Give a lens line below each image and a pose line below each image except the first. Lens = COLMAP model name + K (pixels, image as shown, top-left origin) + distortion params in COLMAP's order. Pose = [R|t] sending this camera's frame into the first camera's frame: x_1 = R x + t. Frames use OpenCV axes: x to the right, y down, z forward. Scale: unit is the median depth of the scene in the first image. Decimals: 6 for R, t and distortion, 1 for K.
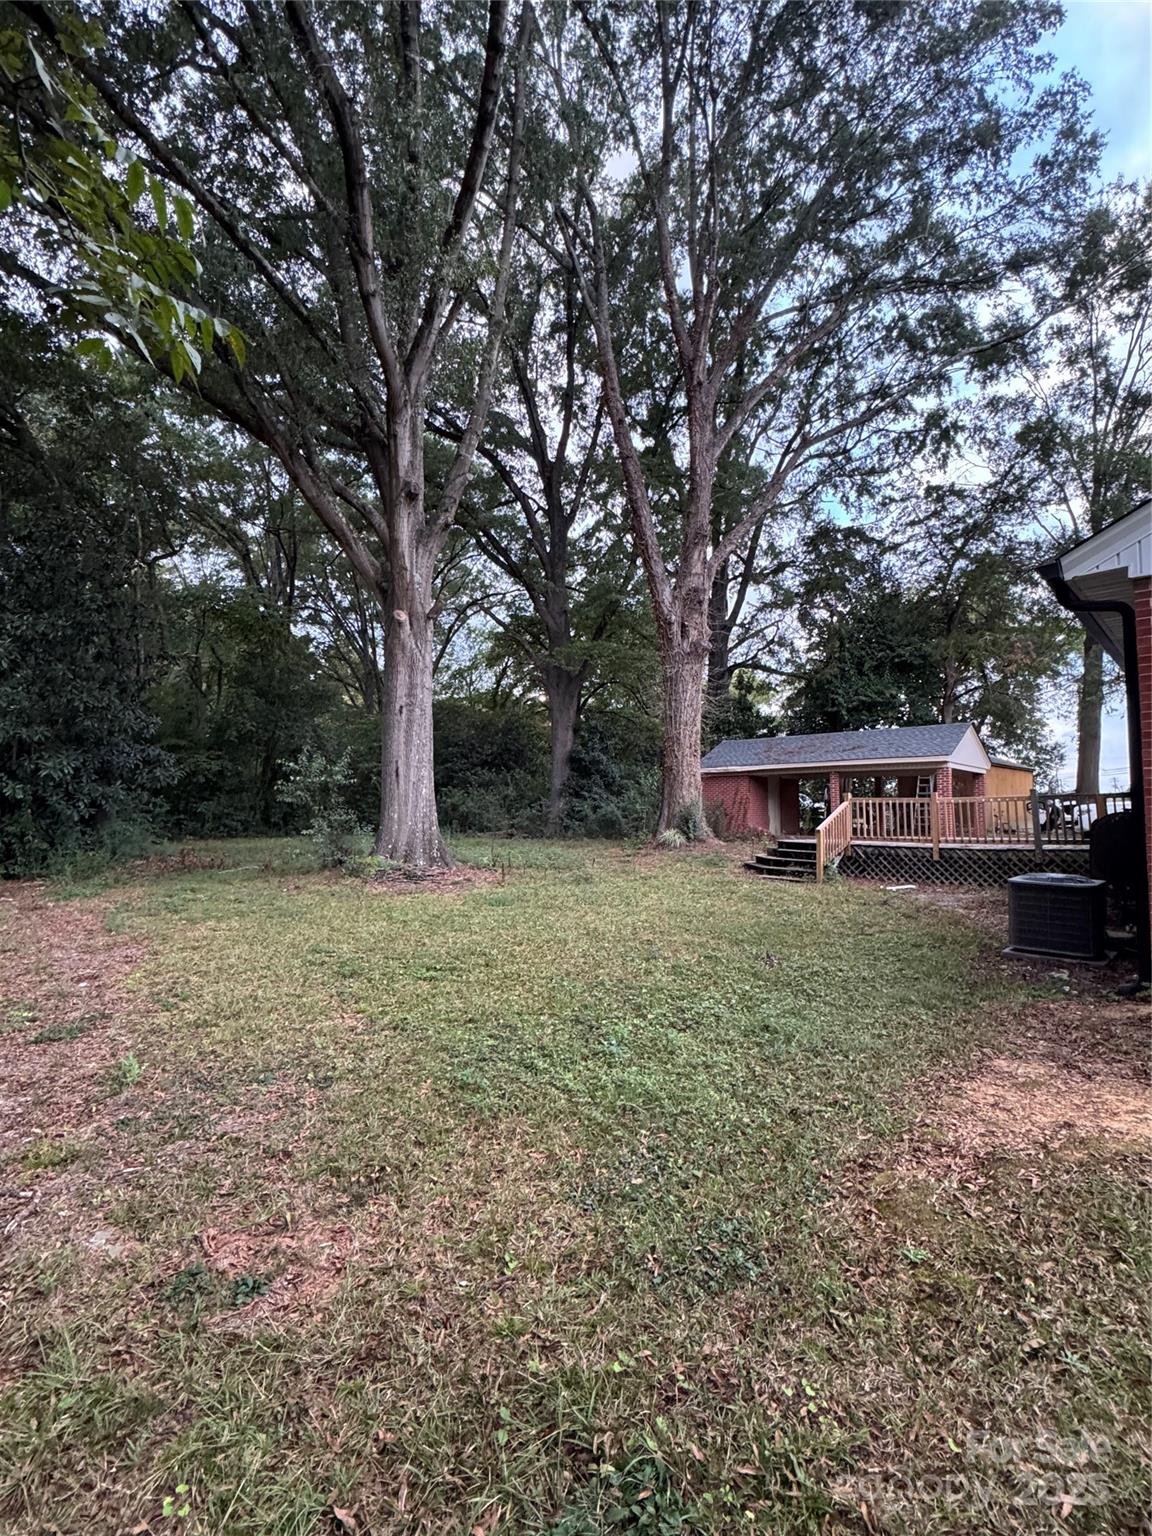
lens RADIAL K [[711.8, 0, 577.5], [0, 711.8, 769.1], [0, 0, 1]] dist [-0.001691, -0.000154]
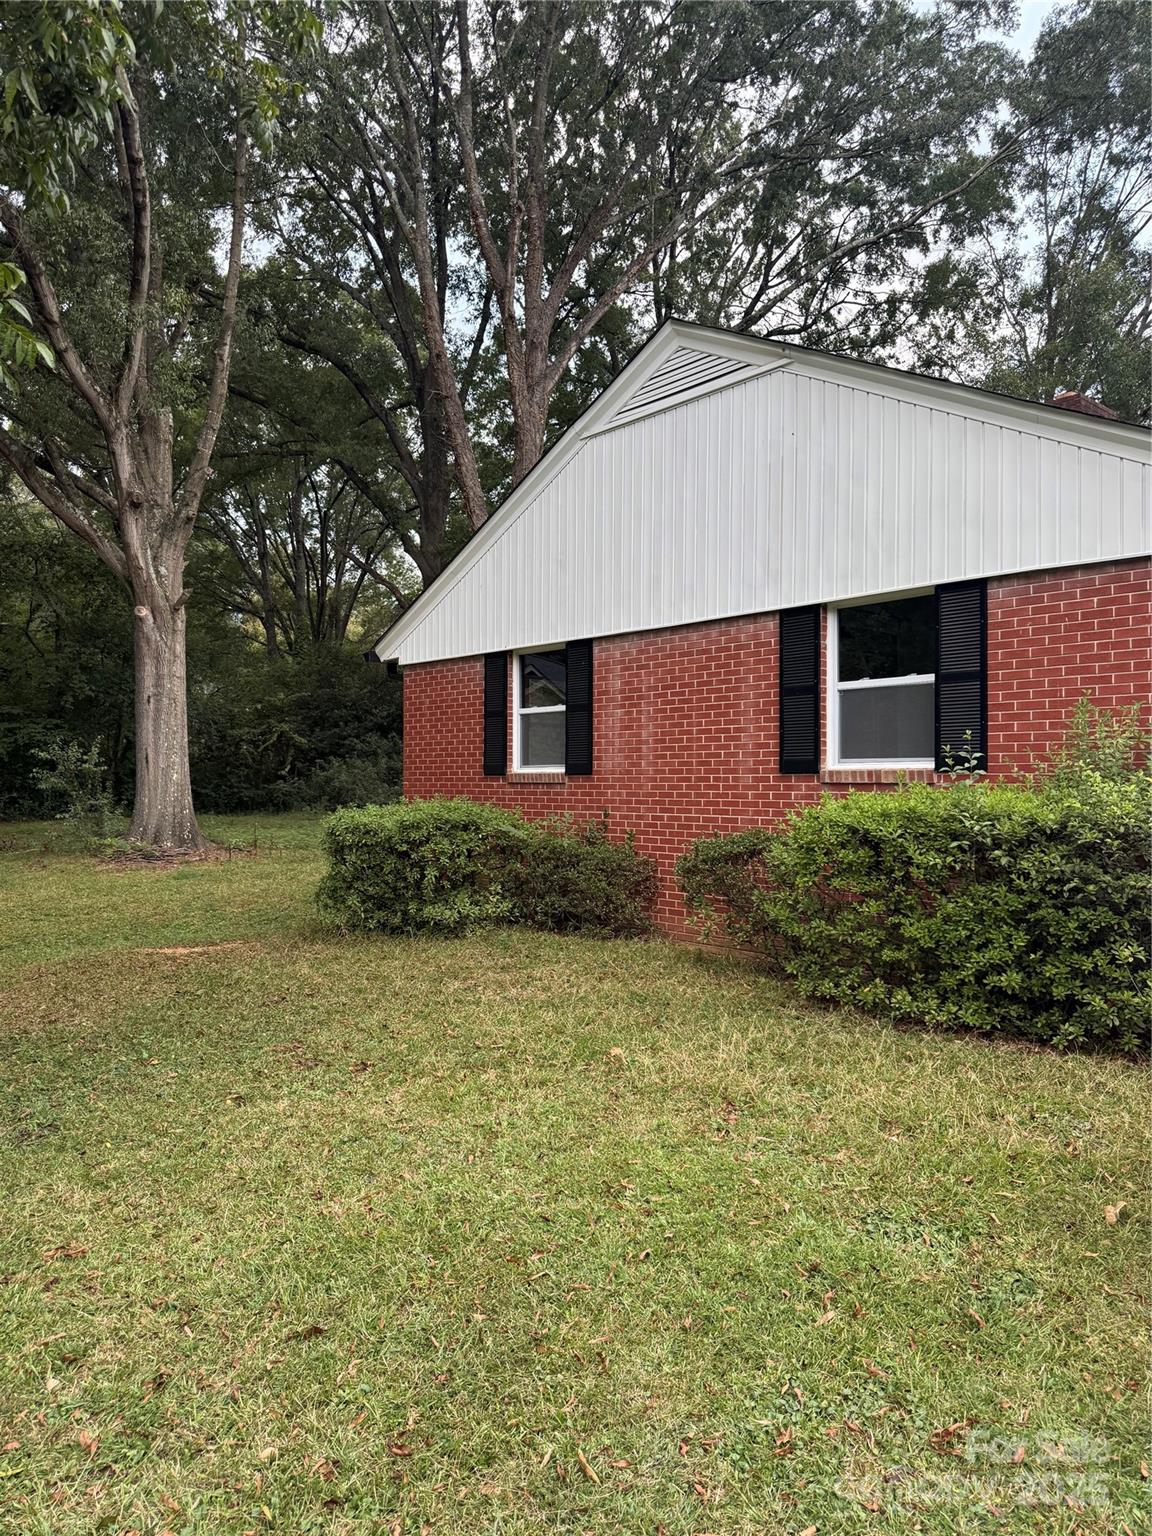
lens RADIAL K [[1072.2, 0, 575.0], [0, 1072.2, 769.8], [0, 0, 1]] dist [0.006942, 0.001724]
pose [[0.994383, -0.005970, -0.105677, 0.534866], [0.012058, 0.998297, 0.057070, -0.061456], [0.105156, -0.058023, 0.992762, -0.505638]]
